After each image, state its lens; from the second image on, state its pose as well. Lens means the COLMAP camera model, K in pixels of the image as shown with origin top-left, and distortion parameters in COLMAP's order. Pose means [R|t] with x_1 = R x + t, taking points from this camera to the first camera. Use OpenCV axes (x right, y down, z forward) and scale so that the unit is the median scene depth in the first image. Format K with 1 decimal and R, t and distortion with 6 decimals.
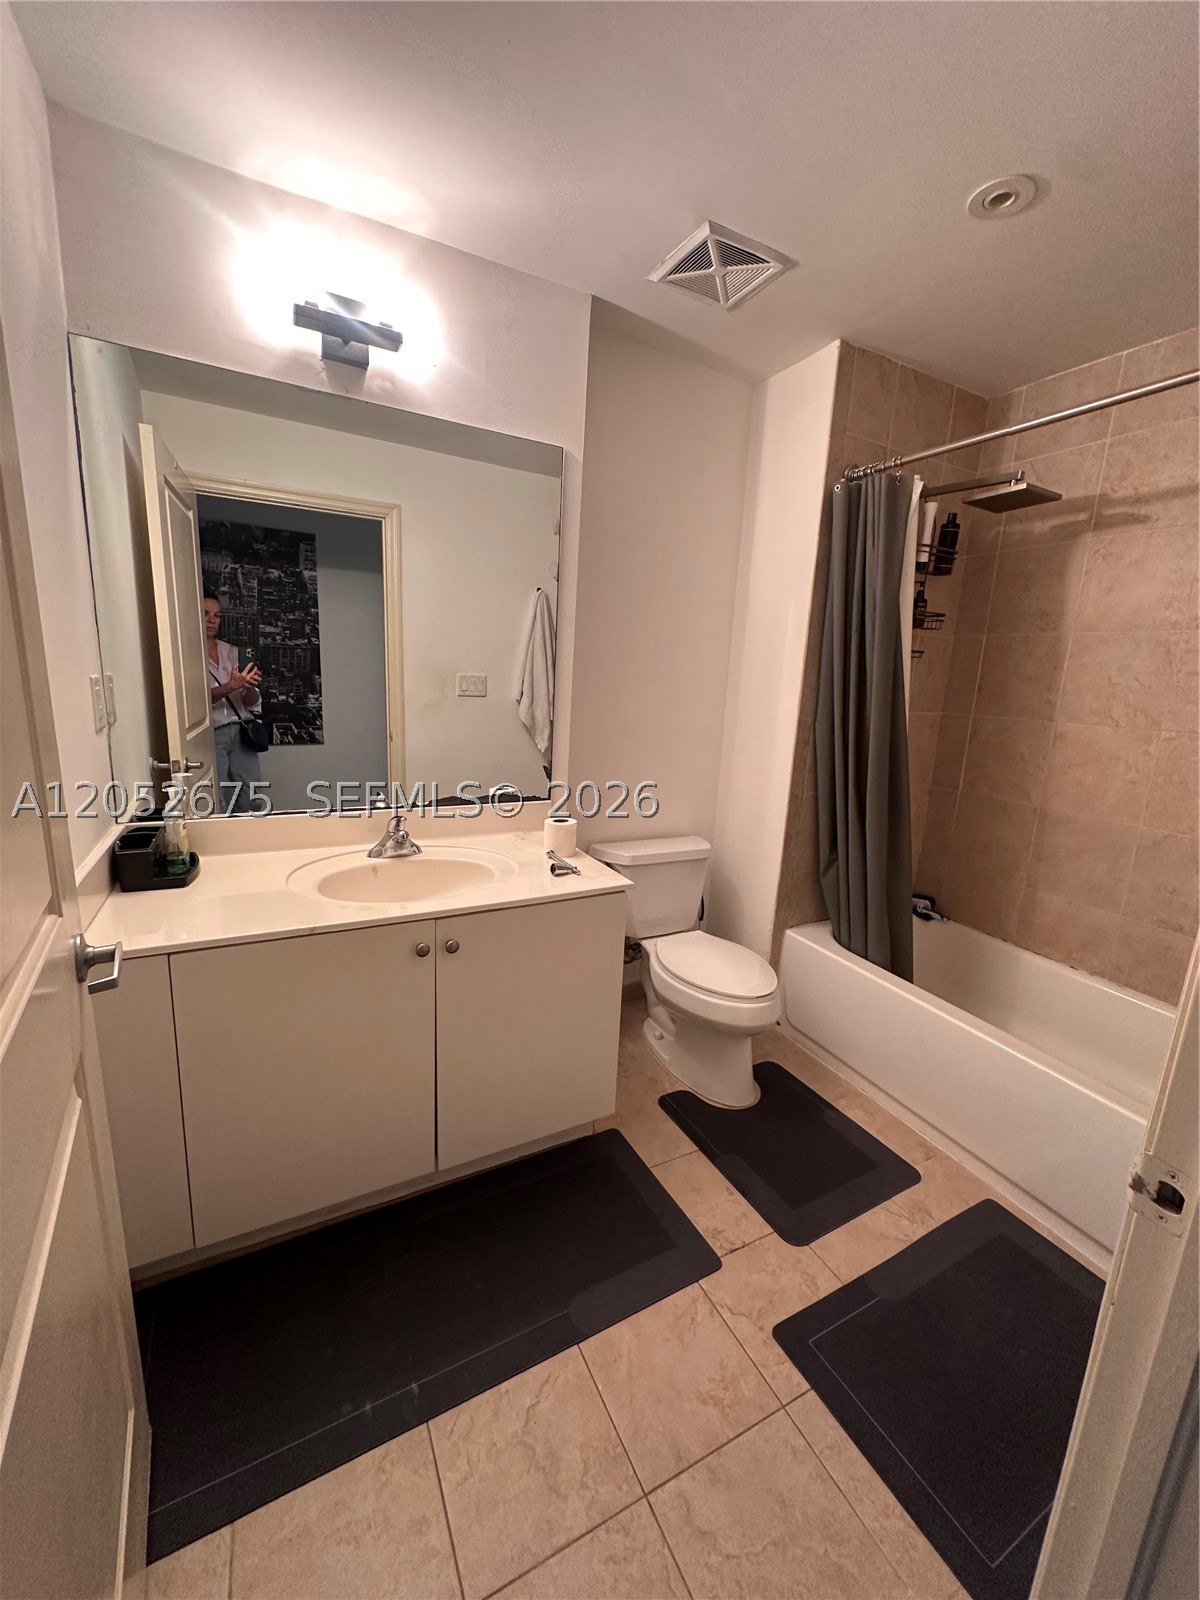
lens RADIAL K [[638.0, 0, 600.0], [0, 638.0, 800.0], [0, 0, 1]] dist [-0.004030, -0.000500]
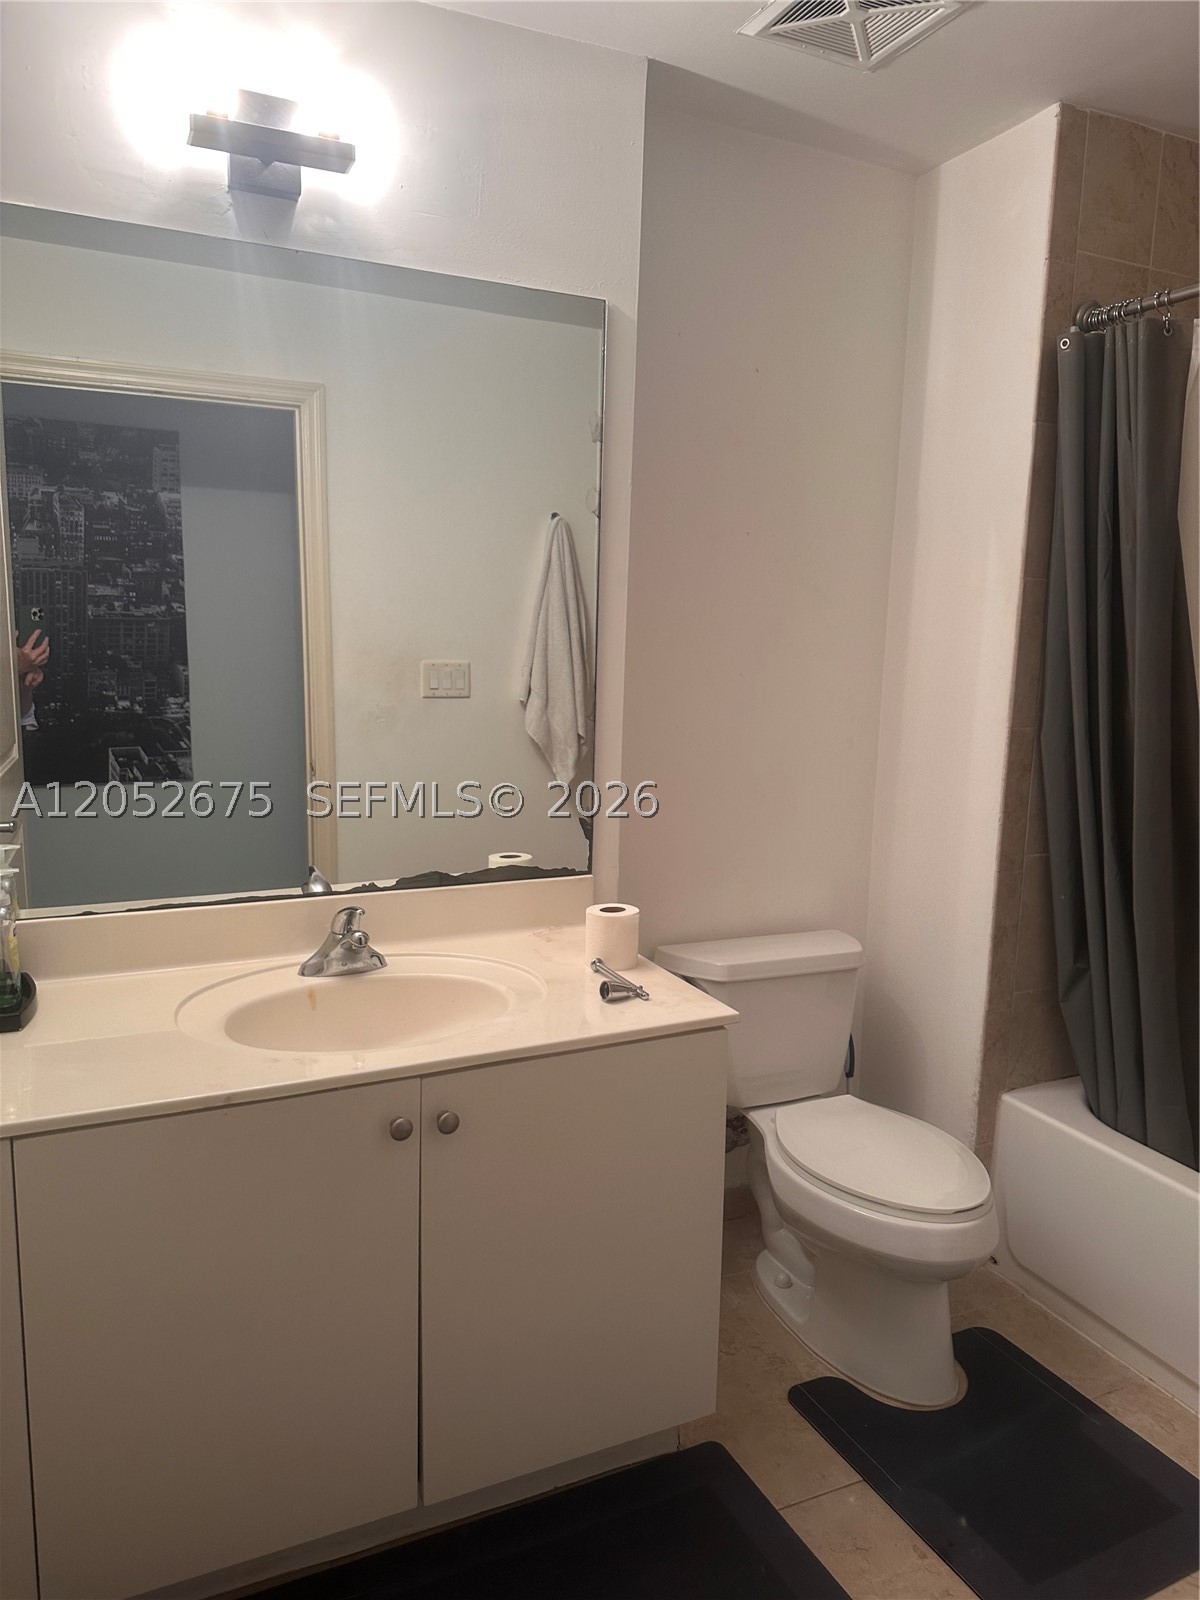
lens RADIAL K [[1152.7, 0, 582.1], [0, 1152.7, 799.4], [0, 0, 1]] dist [0.095831, -0.134063]
pose [[0.998403, -0.019997, -0.052835, -0.028530], [0.017319, 0.998565, -0.050680, -0.016273], [0.053773, 0.049684, 0.997316, -0.095428]]
